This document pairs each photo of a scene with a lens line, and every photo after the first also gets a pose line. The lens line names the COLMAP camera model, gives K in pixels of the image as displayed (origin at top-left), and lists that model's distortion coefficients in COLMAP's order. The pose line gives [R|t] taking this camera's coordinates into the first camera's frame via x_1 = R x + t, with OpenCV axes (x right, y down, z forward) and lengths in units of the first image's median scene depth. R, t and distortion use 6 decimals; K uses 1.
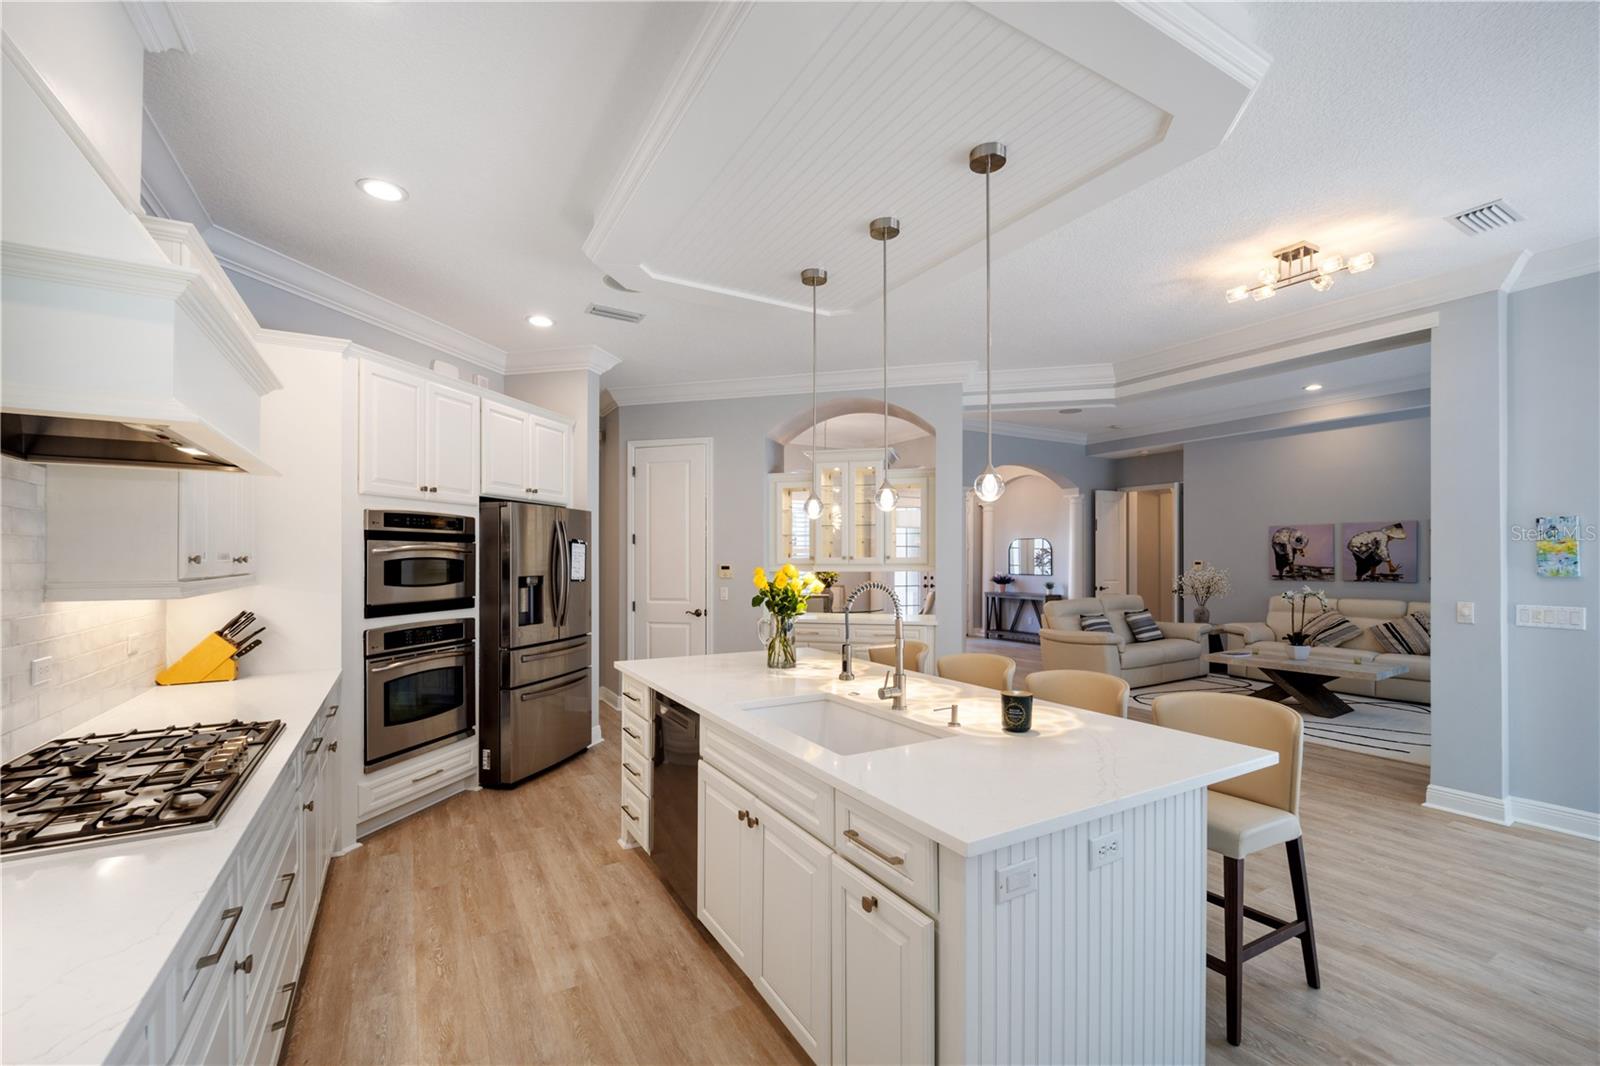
lens RADIAL K [[674.6, 0, 803.5], [0, 674.6, 560.8], [0, 0, 1]] dist [0.000229, -0.004751]
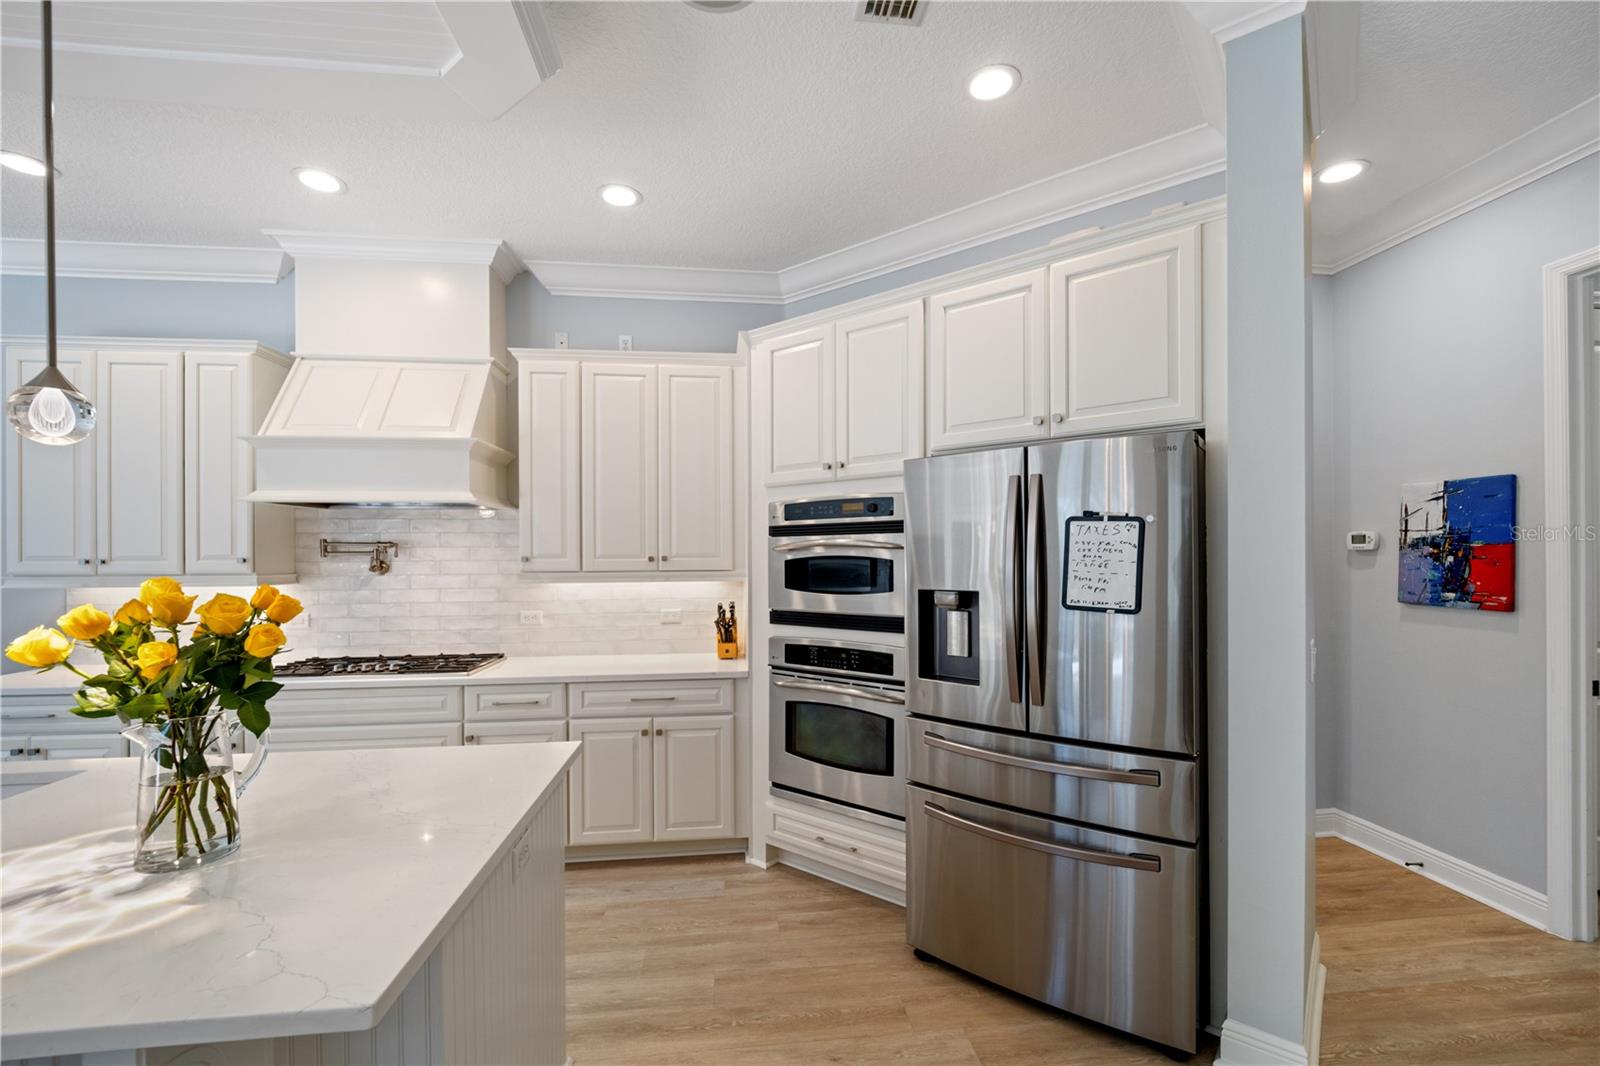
lens RADIAL K [[674.6, 0, 803.5], [0, 674.6, 560.8], [0, 0, 1]] dist [0.000229, -0.004751]
pose [[-0.396569, 0.006101, -0.917985, 0.161625], [-0.000953, 0.999975, 0.007057, -0.005453], [0.918004, 0.003673, -0.396553, 1.352883]]
